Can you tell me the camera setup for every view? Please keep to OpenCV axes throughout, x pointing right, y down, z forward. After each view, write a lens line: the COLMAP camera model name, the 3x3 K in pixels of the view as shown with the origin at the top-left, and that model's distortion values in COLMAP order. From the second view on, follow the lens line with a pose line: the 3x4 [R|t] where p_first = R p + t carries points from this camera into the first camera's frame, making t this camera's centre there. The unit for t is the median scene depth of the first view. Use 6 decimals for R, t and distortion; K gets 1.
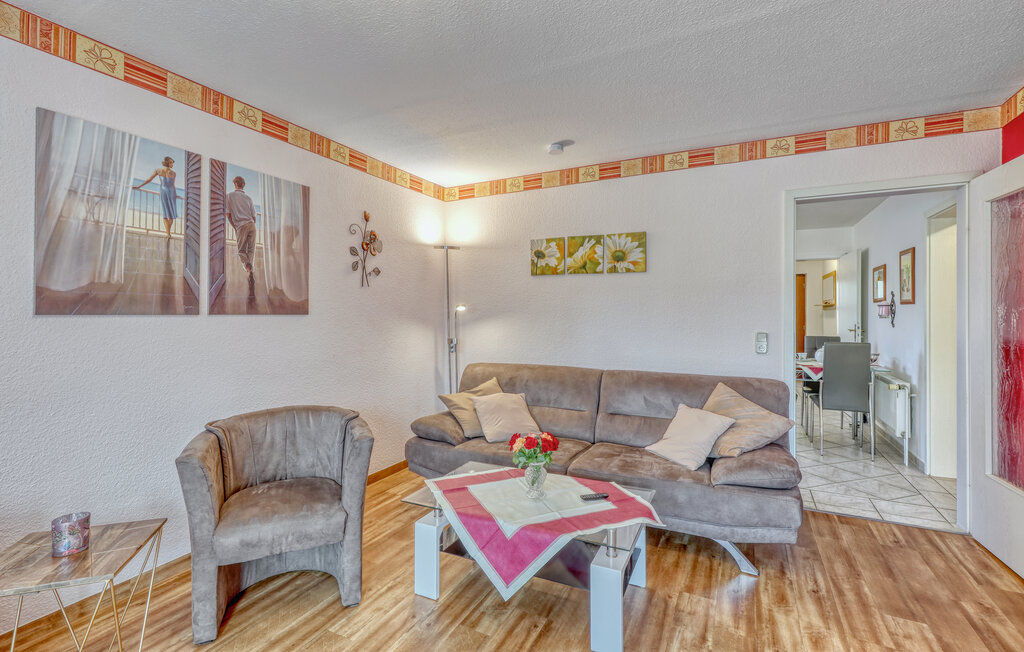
lens RADIAL K [[460.4, 0, 514.9], [0, 460.4, 318.4], [0, 0, 1]] dist [0.001721, -0.000434]
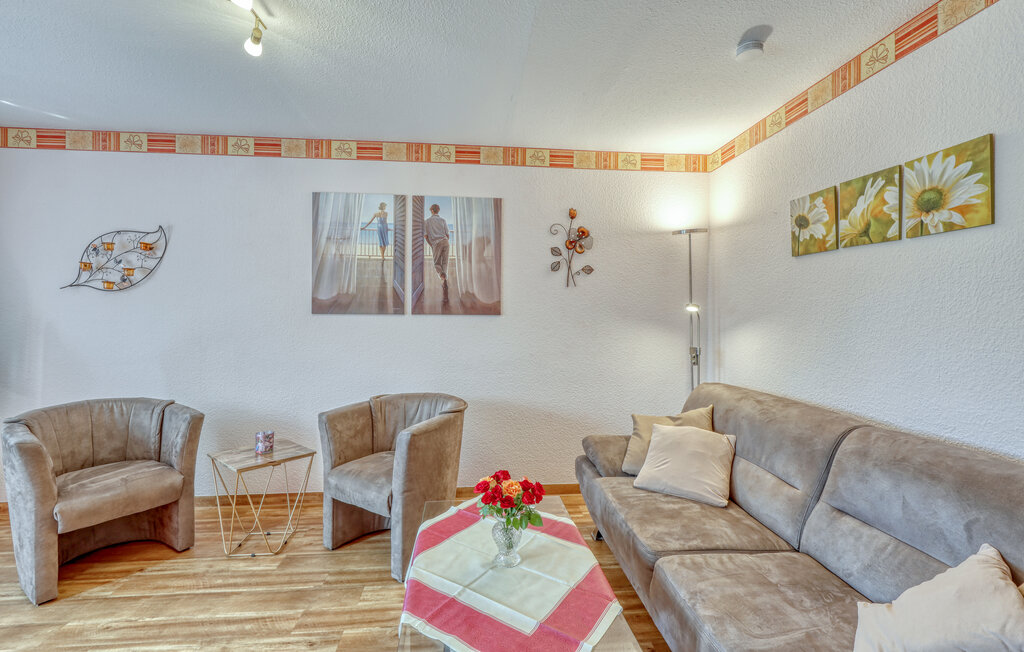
lens RADIAL K [[460.4, 0, 517.7], [0, 460.4, 317.3], [0, 0, 1]] dist [0.001721, -0.000434]
pose [[0.531536, 0.011418, -0.846959, 0.506147], [-0.015078, 0.999878, 0.004016, -0.008352], [0.846902, 0.010636, 0.531643, 0.458978]]
